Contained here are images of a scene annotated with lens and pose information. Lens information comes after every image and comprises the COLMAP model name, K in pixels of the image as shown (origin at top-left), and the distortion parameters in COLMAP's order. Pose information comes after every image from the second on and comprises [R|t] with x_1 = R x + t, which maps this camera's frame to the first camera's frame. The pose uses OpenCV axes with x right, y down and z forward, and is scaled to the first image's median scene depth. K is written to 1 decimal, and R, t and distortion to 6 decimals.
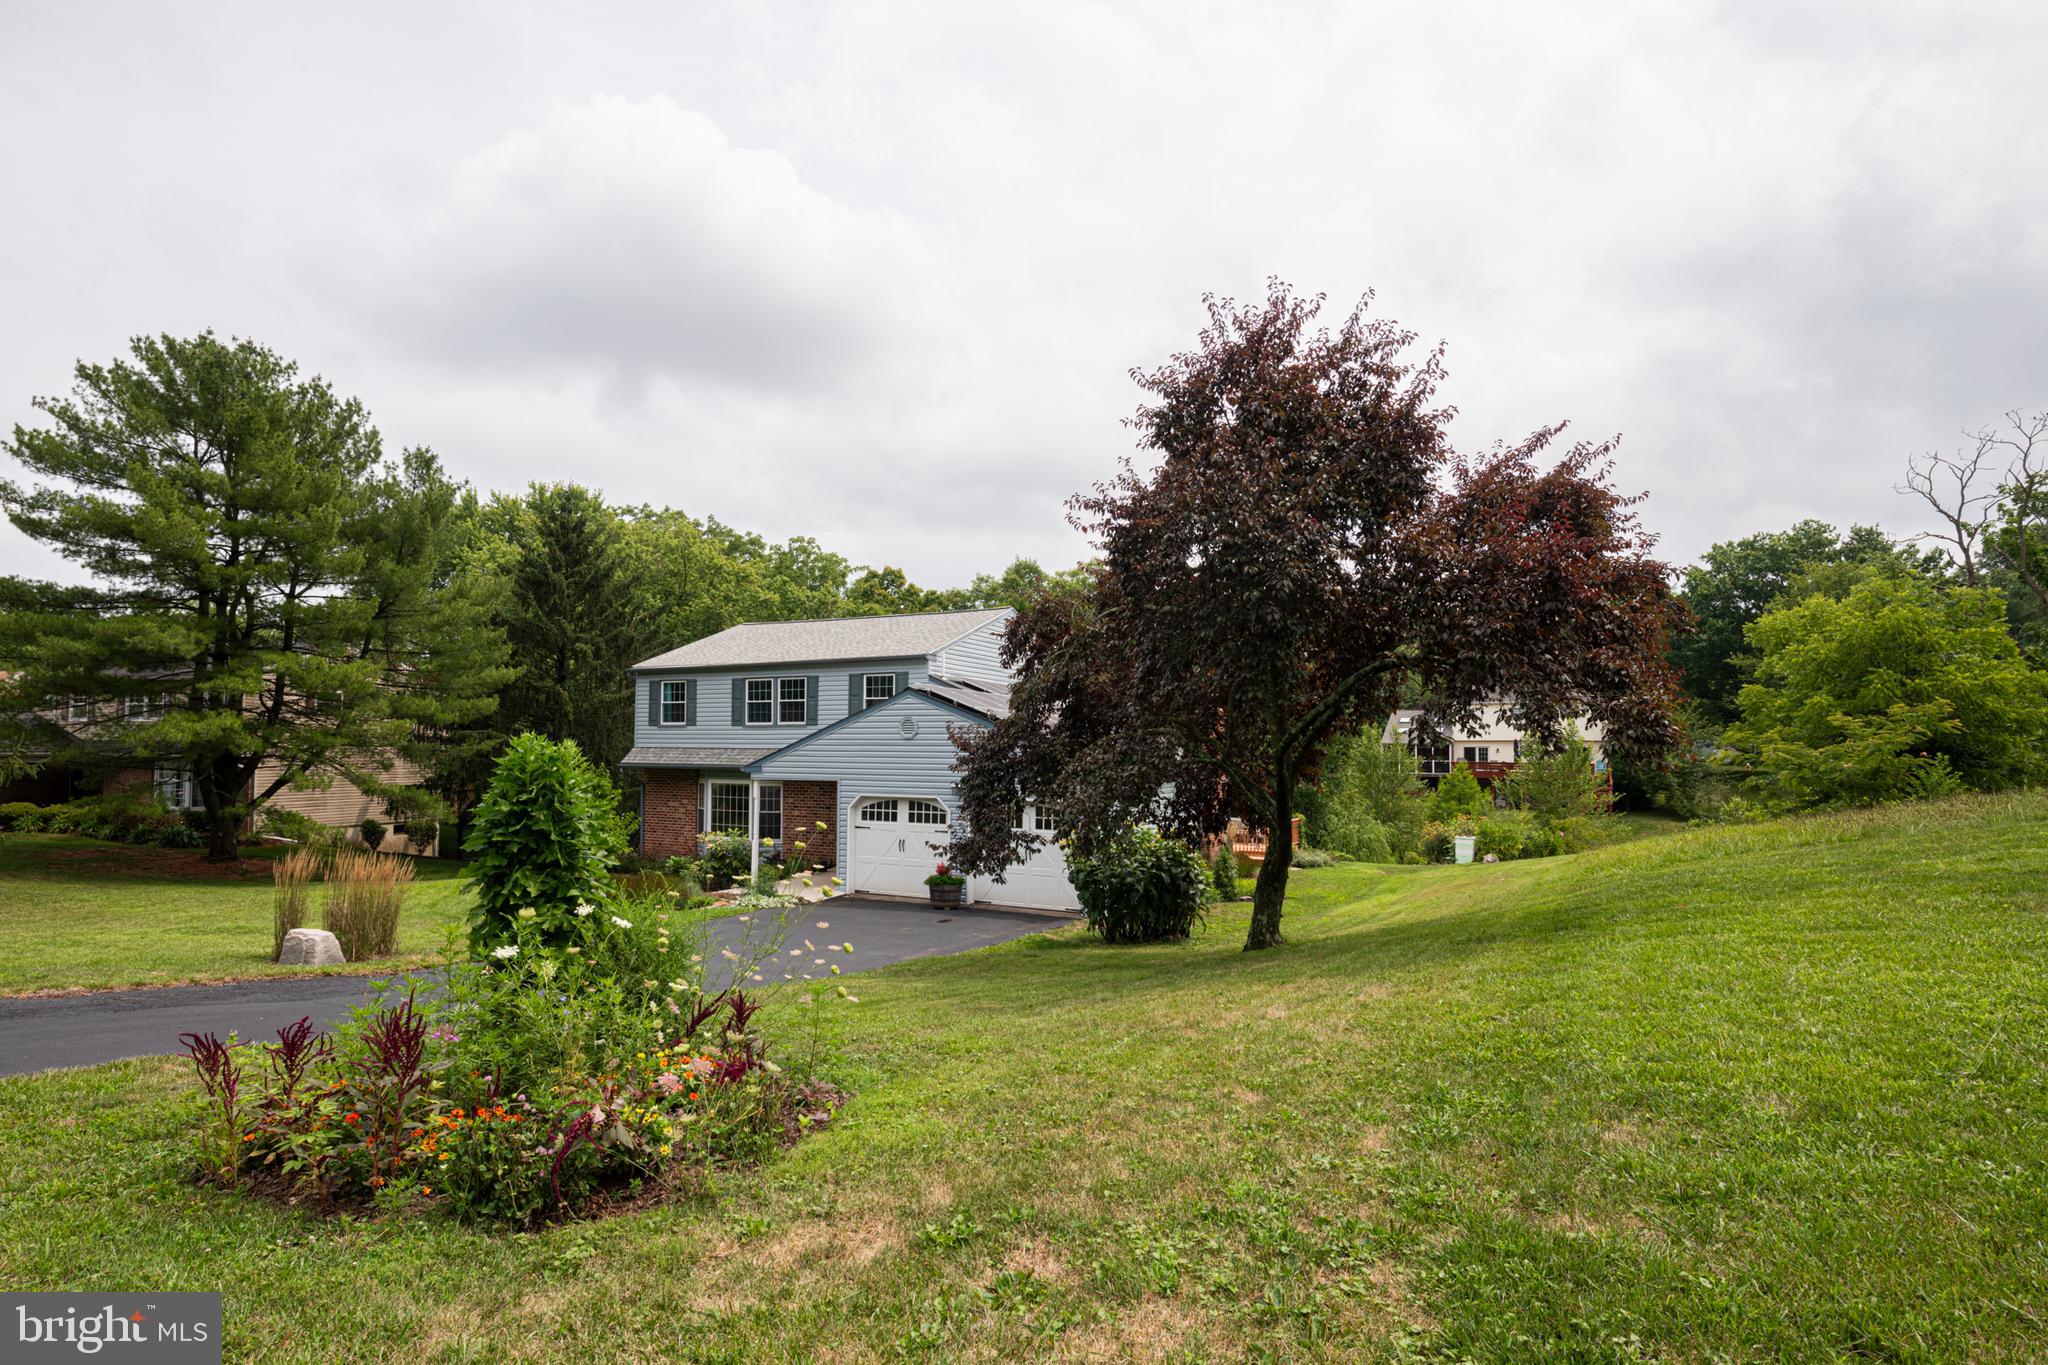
lens RADIAL K [[1079.7, 0, 1023.5], [0, 1079.7, 691.1], [0, 0, 1]] dist [0.000259, 0.000007]
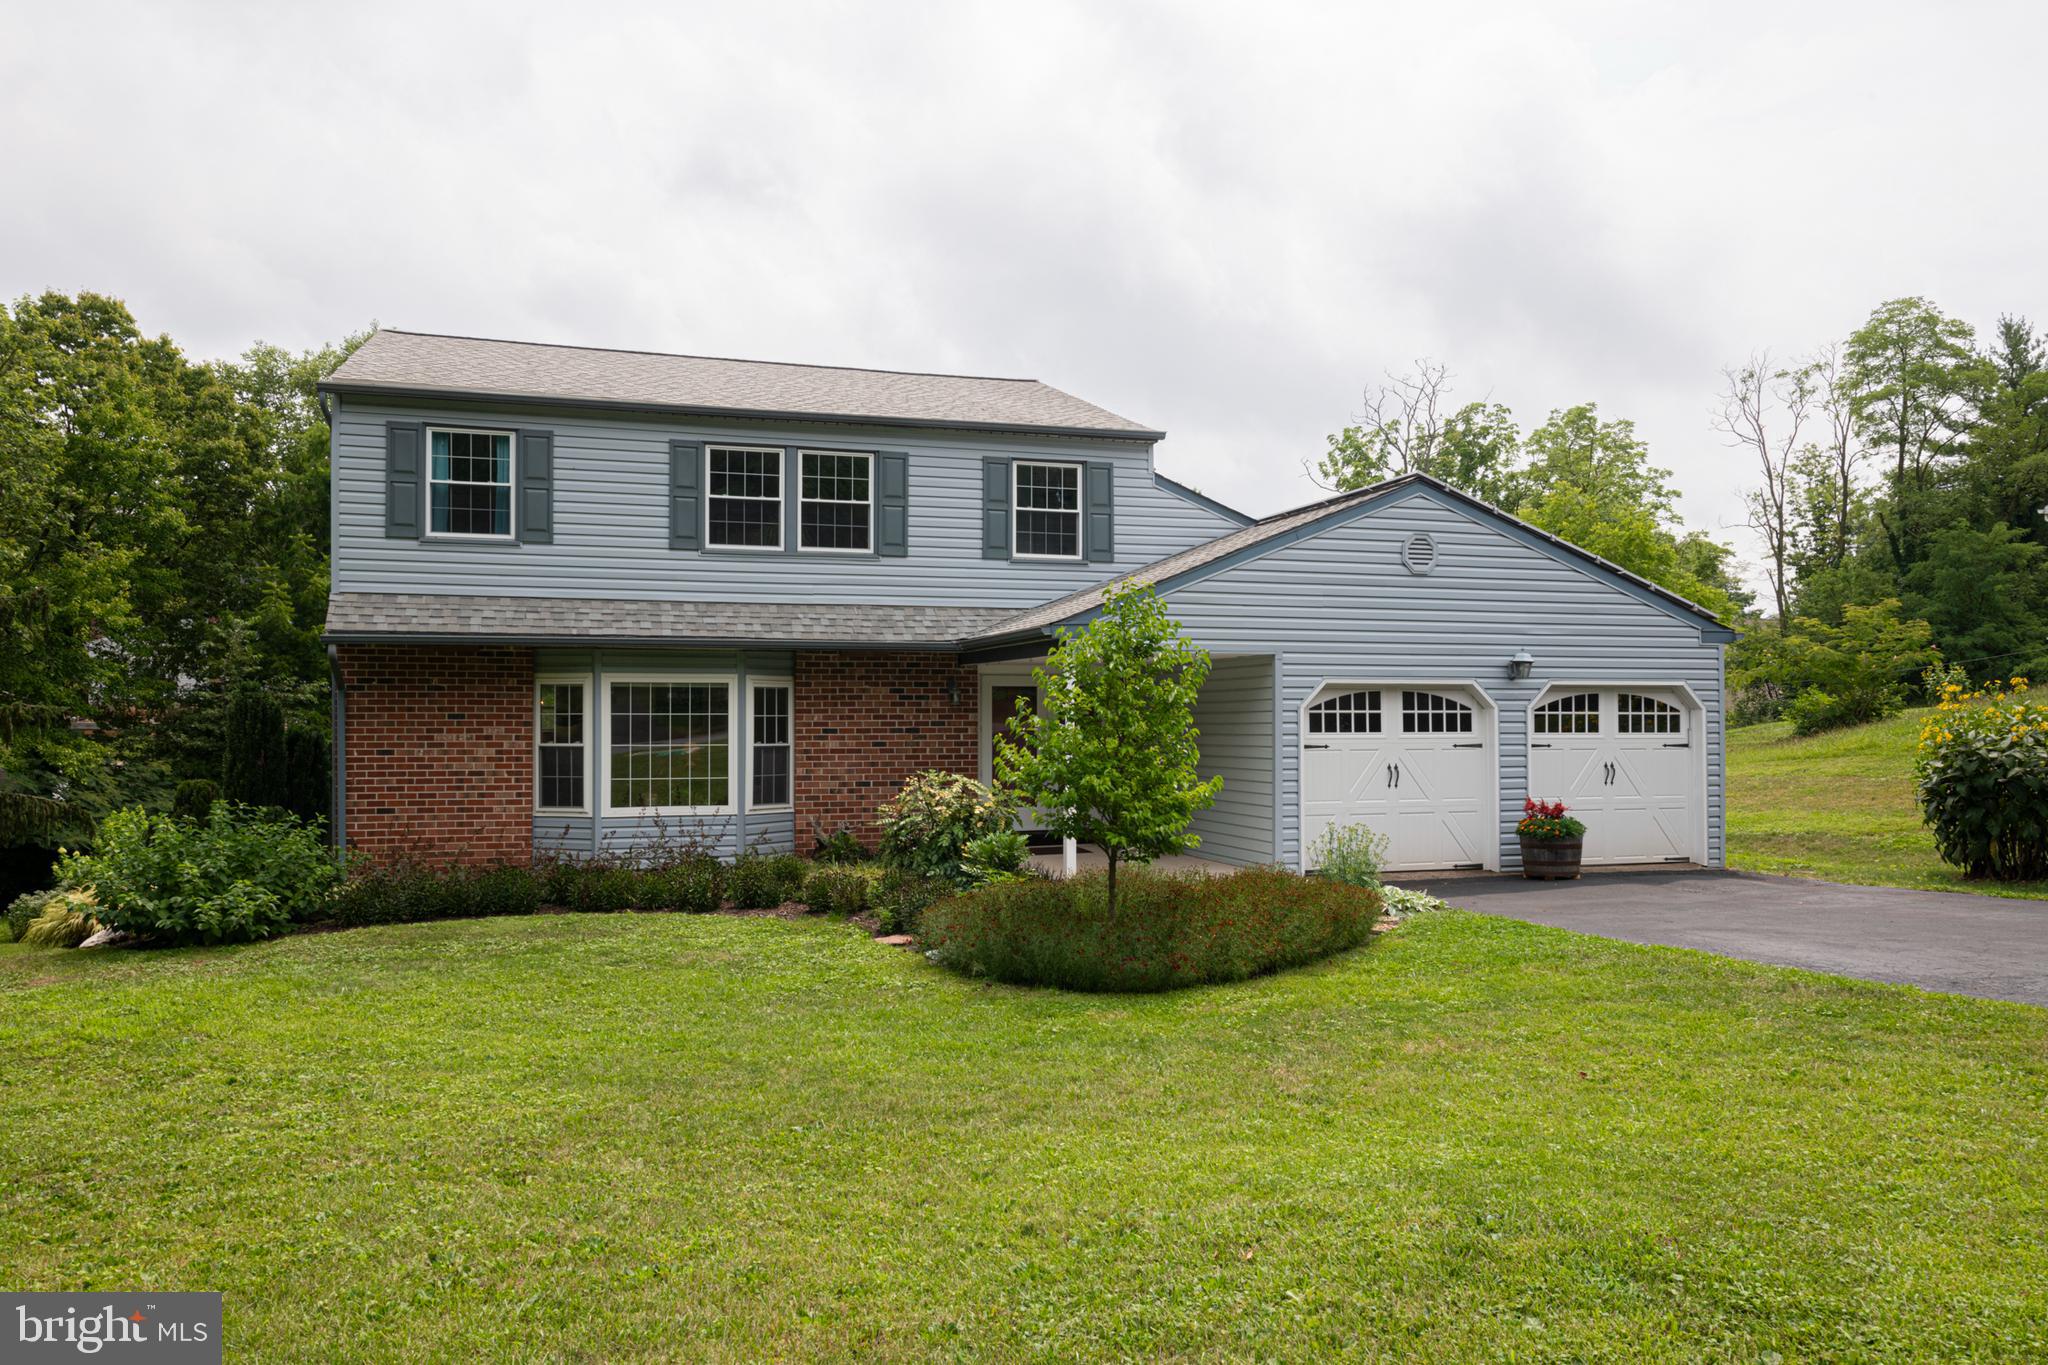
lens RADIAL K [[1400.7, 0, 1023.7], [0, 1400.7, 680.5], [0, 0, 1]] dist [0.004486, 0.000426]
pose [[0.704902, 0.007817, 0.709262, -0.584453], [-0.032115, 0.999266, 0.020905, 0.070603], [-0.708578, -0.037514, 0.704635, 0.520792]]
